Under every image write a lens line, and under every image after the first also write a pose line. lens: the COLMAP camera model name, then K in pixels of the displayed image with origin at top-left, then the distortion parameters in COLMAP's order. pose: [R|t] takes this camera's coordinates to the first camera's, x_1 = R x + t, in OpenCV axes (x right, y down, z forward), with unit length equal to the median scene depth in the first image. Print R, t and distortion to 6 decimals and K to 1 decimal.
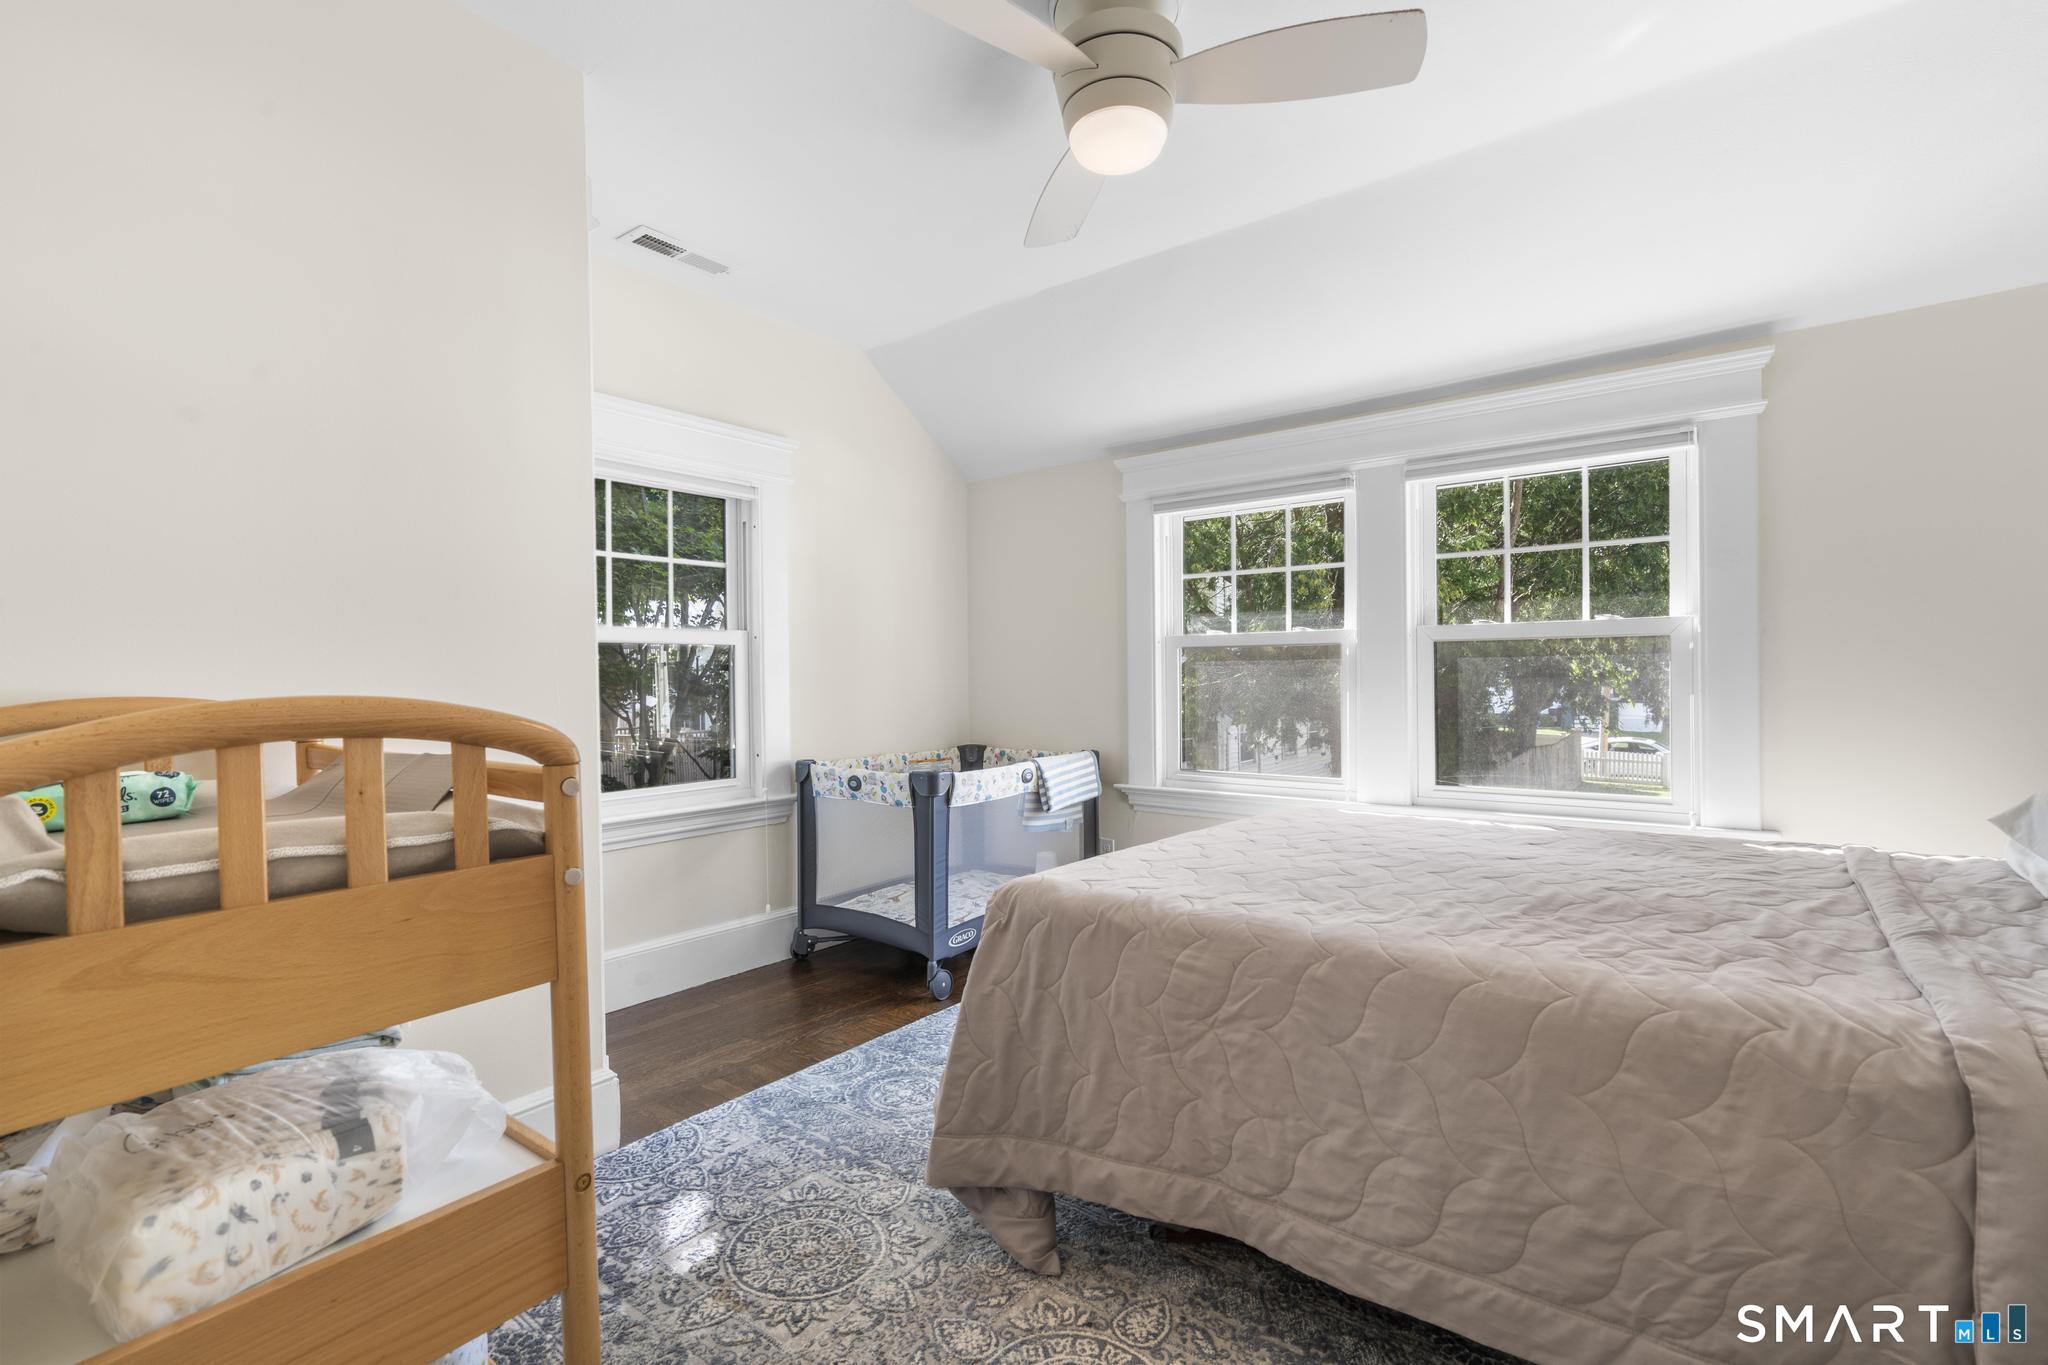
lens RADIAL K [[925.9, 0, 1025.8], [0, 925.9, 682.0], [0, 0, 1]] dist [-0.007497, 0.003538]
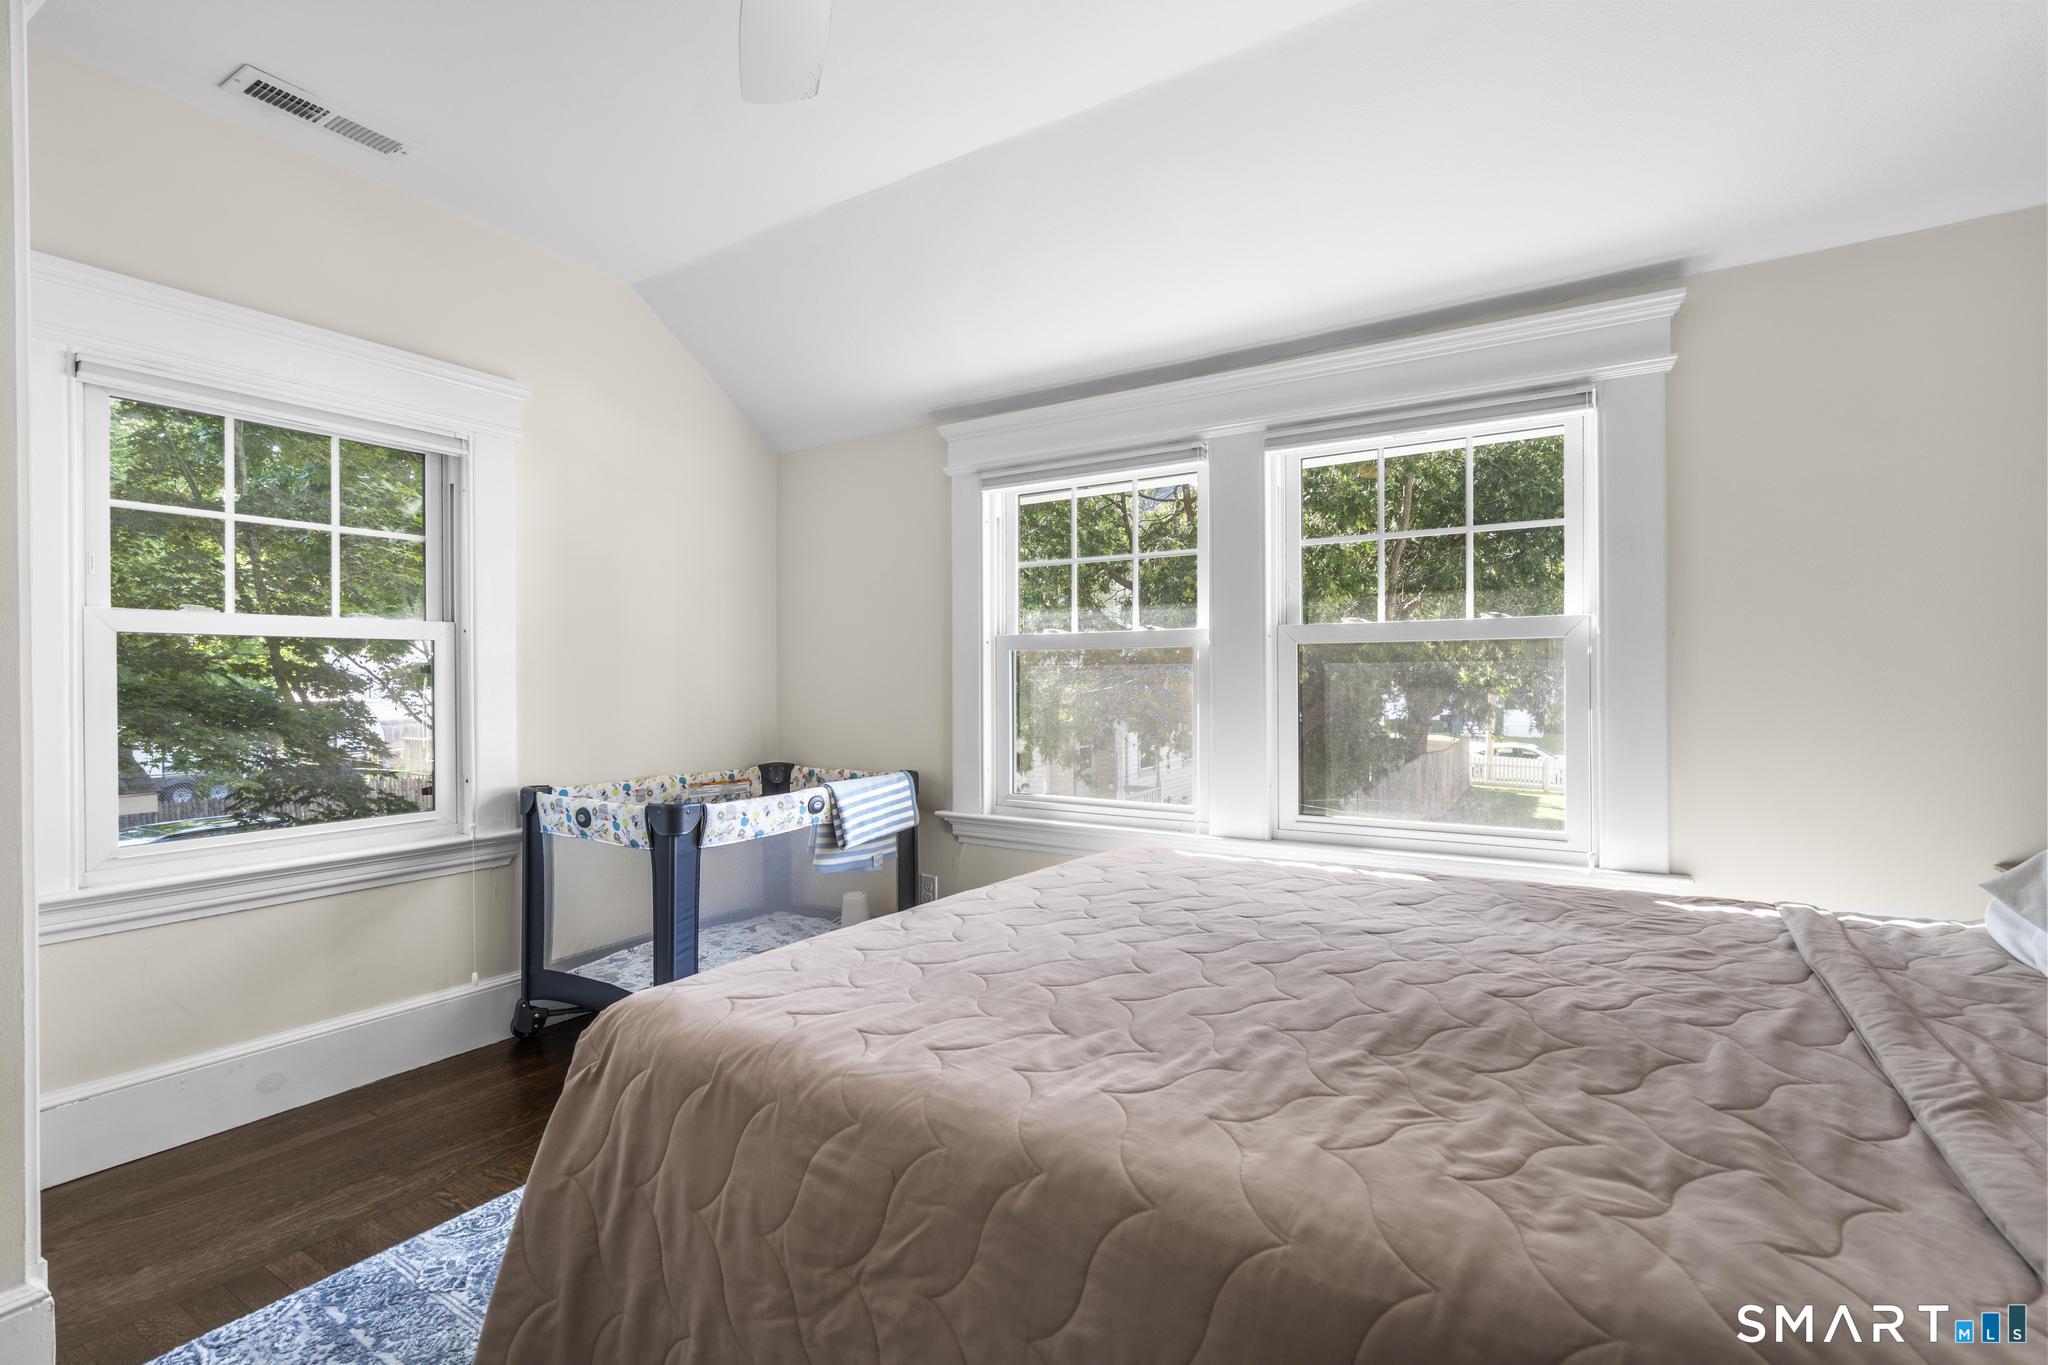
lens RADIAL K [[925.9, 0, 1028.4], [0, 925.9, 680.7], [0, 0, 1]] dist [-0.007497, 0.003538]
pose [[0.995395, 0.005387, 0.095706, 0.139607], [-0.004766, 0.999966, -0.006724, -0.003958], [-0.095739, 0.006236, 0.995387, 0.222139]]
